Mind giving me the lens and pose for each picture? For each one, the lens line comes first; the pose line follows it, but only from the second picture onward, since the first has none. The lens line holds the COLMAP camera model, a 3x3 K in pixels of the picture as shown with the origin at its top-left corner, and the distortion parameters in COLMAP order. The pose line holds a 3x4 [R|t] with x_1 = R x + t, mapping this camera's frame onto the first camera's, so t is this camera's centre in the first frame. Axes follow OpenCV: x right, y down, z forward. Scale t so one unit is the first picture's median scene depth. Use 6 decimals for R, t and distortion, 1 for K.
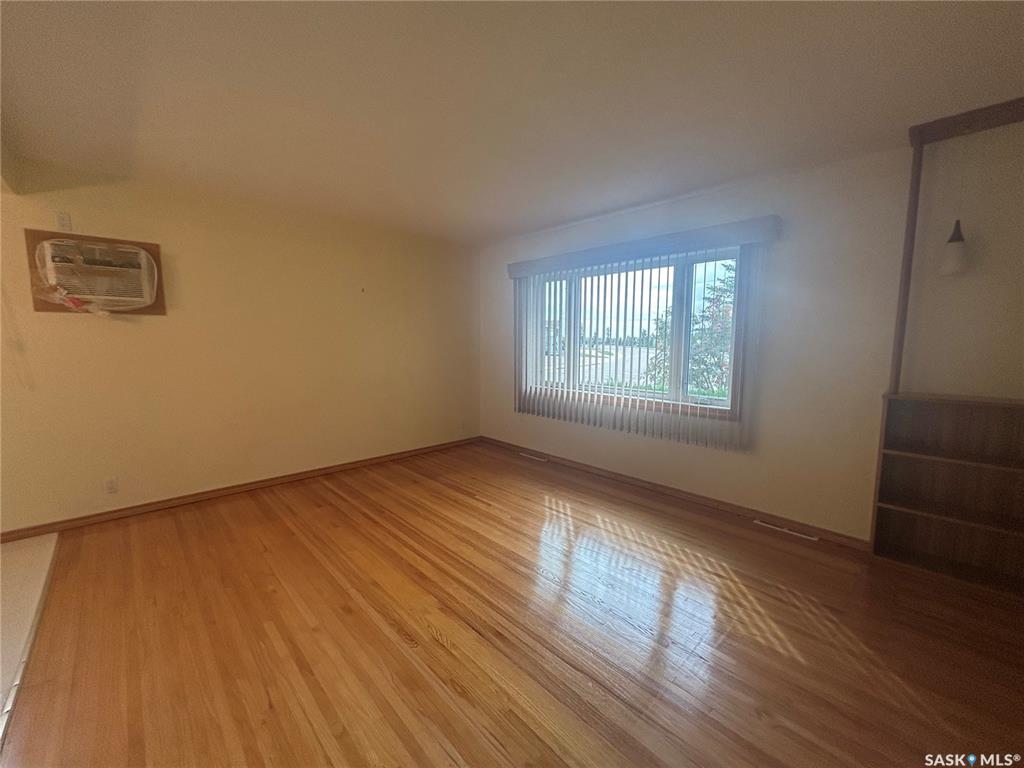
lens RADIAL K [[406.3, 0, 514.1], [0, 406.3, 384.9], [0, 0, 1]] dist [-0.006807, 0.000361]
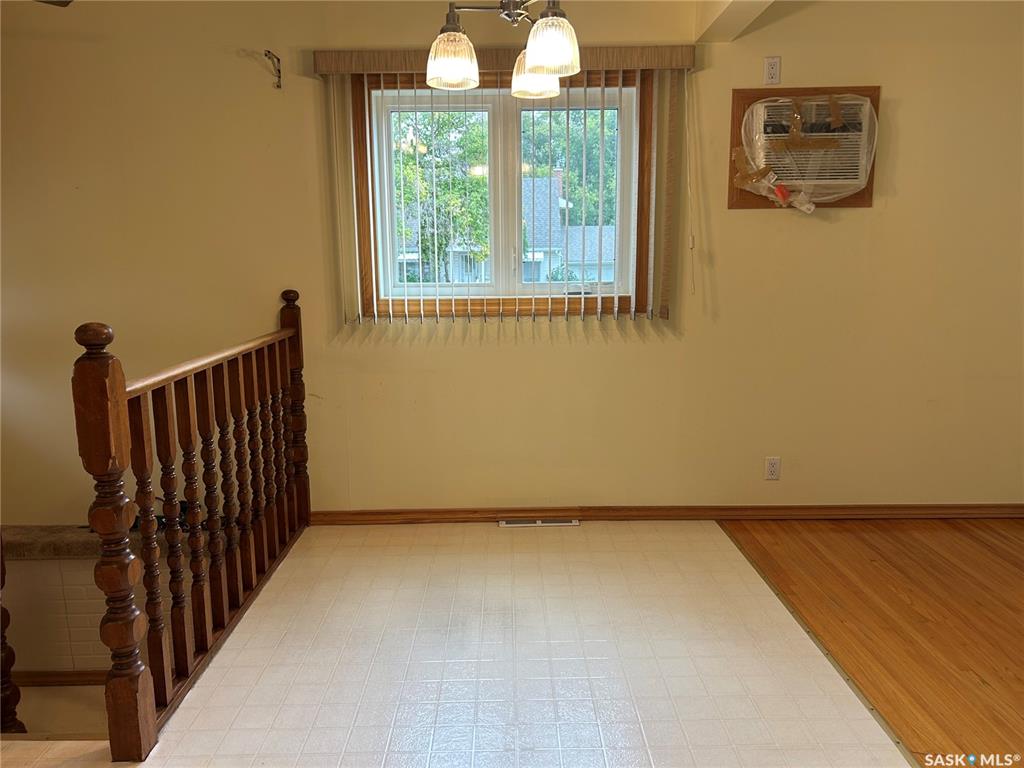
lens RADIAL K [[775.8, 0, 514.9], [0, 775.8, 386.8], [0, 0, 1]] dist [0.037458, -0.009909]
pose [[0.739215, 0.111168, -0.664232, -0.478081], [-0.066311, 0.993504, 0.092480, 0.024041], [0.670198, -0.024316, 0.741784, -0.248933]]
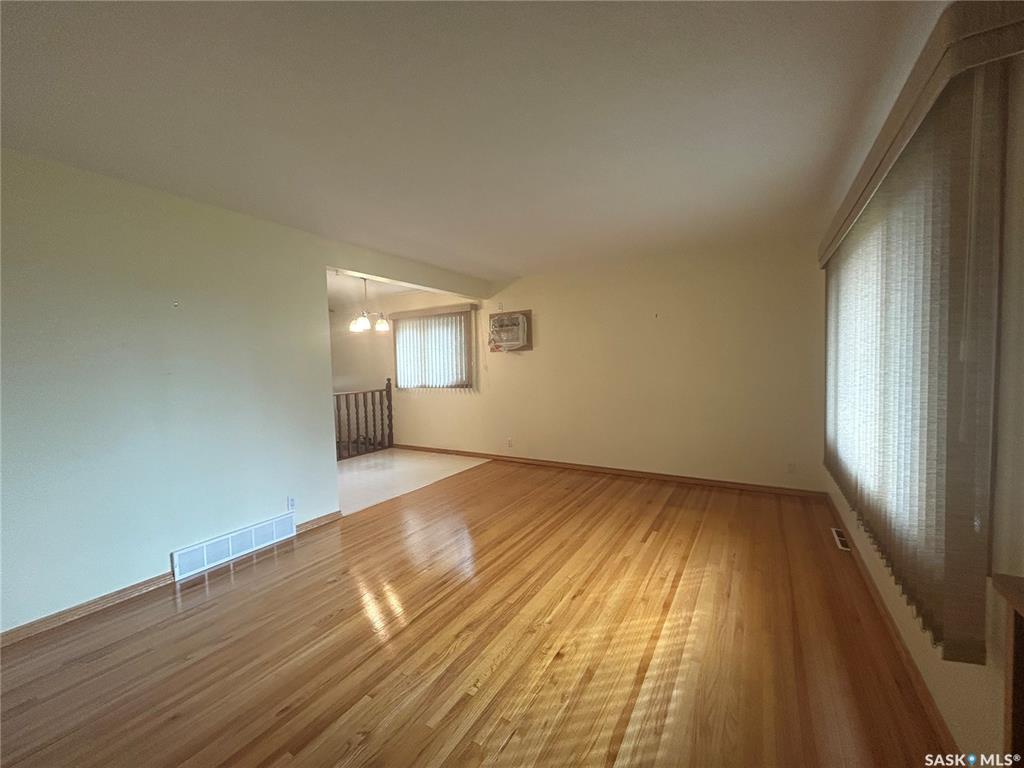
lens RADIAL K [[406.3, 0, 518.6], [0, 406.3, 380.3], [0, 0, 1]] dist [-0.006807, 0.000361]
pose [[0.279859, 0.029922, -0.959575, 0.826399], [-0.085418, 0.996326, 0.006156, -0.054909], [0.956234, 0.080242, 0.281387, 0.504166]]
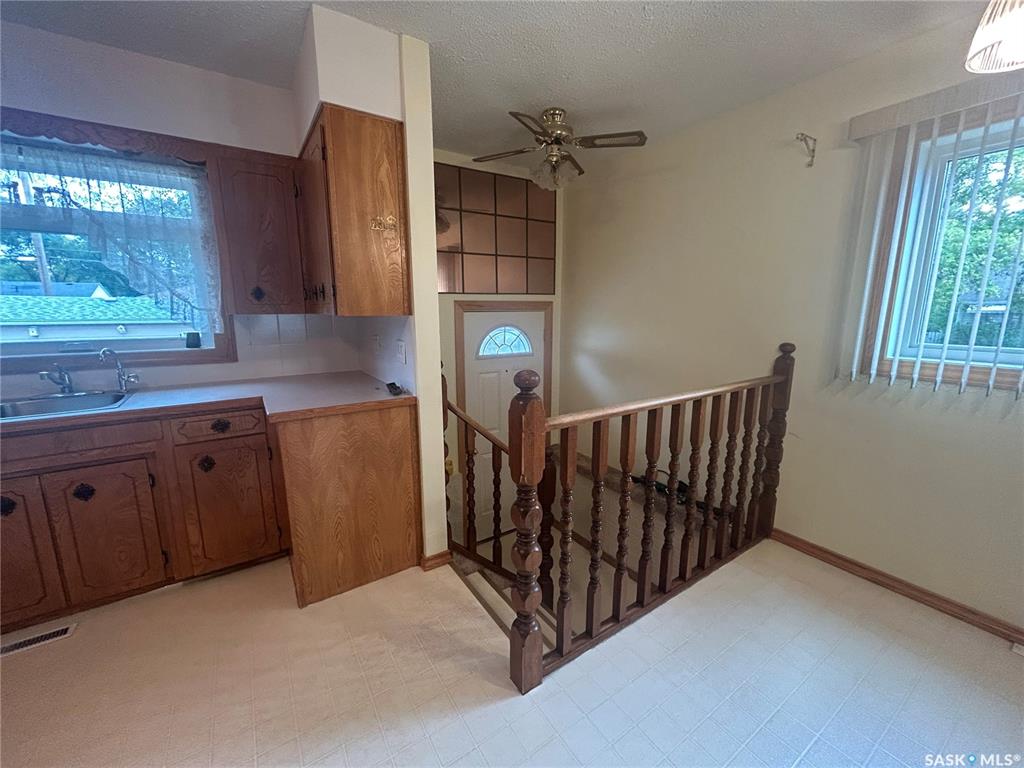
lens RADIAL K [[406.3, 0, 506.5], [0, 406.3, 387.5], [0, 0, 1]] dist [-0.006807, 0.000361]
pose [[-0.174937, 0.187779, -0.966507, -0.749912], [-0.096660, 0.973627, 0.206658, -0.015718], [0.979823, 0.129575, -0.152173, 0.050838]]
